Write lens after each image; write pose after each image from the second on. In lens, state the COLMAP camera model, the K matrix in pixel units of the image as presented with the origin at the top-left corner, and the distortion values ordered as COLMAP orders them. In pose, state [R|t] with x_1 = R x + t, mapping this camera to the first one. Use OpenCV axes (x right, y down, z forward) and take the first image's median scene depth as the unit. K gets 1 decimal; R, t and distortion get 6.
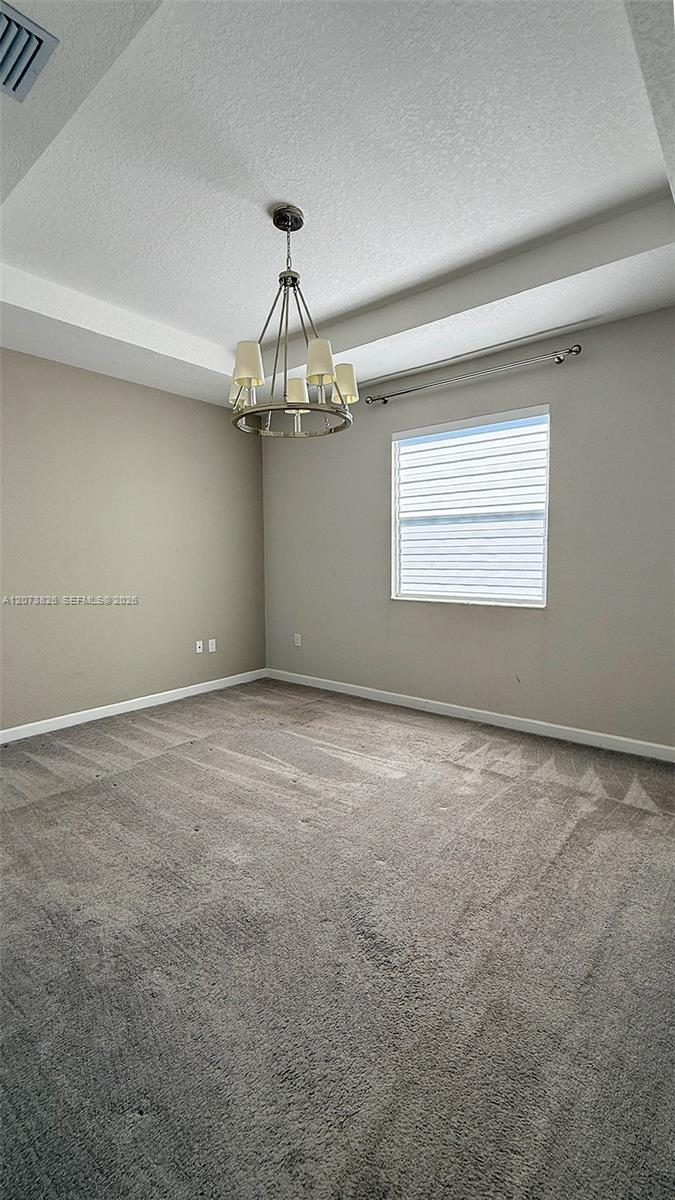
lens RADIAL K [[513.9, 0, 337.5], [0, 513.9, 600.0], [0, 0, 1]] dist [0.000991, 0.000097]
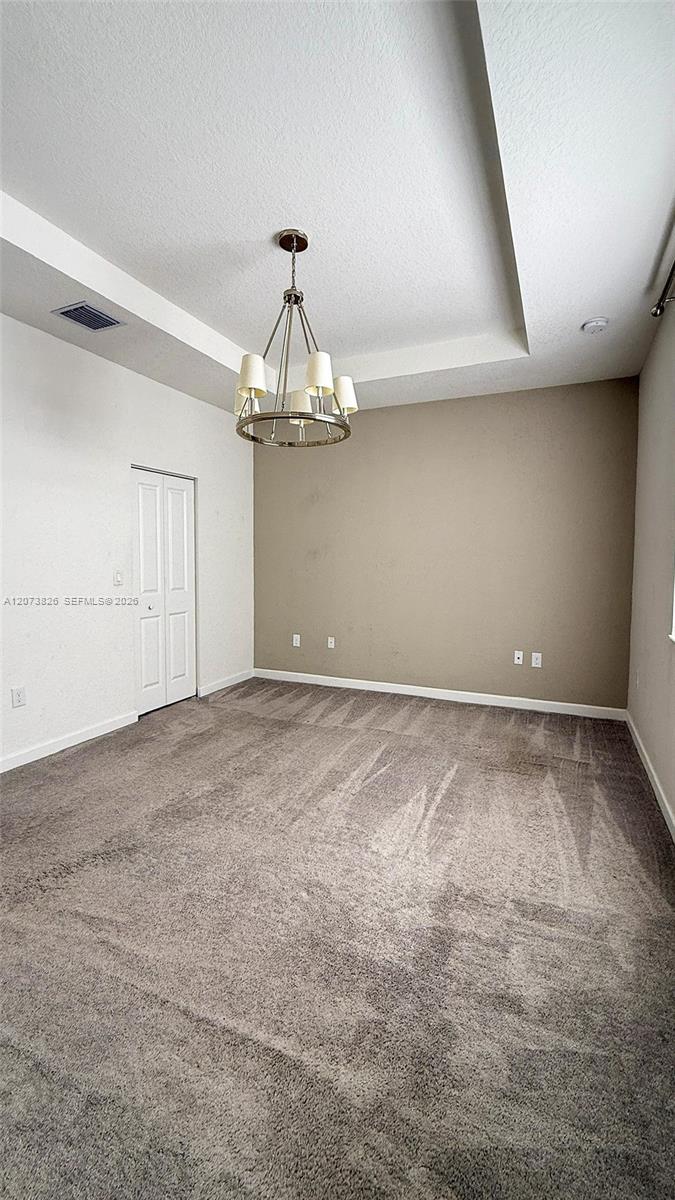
lens RADIAL K [[497.5, 0, 338.1], [0, 497.5, 583.5], [0, 0, 1]] dist [-0.000318, 0.000051]
pose [[0.267708, 0.061030, -0.961565, 0.663431], [-0.090985, 0.995133, 0.037829, -0.057976], [0.959195, 0.077361, 0.271958, 0.606663]]
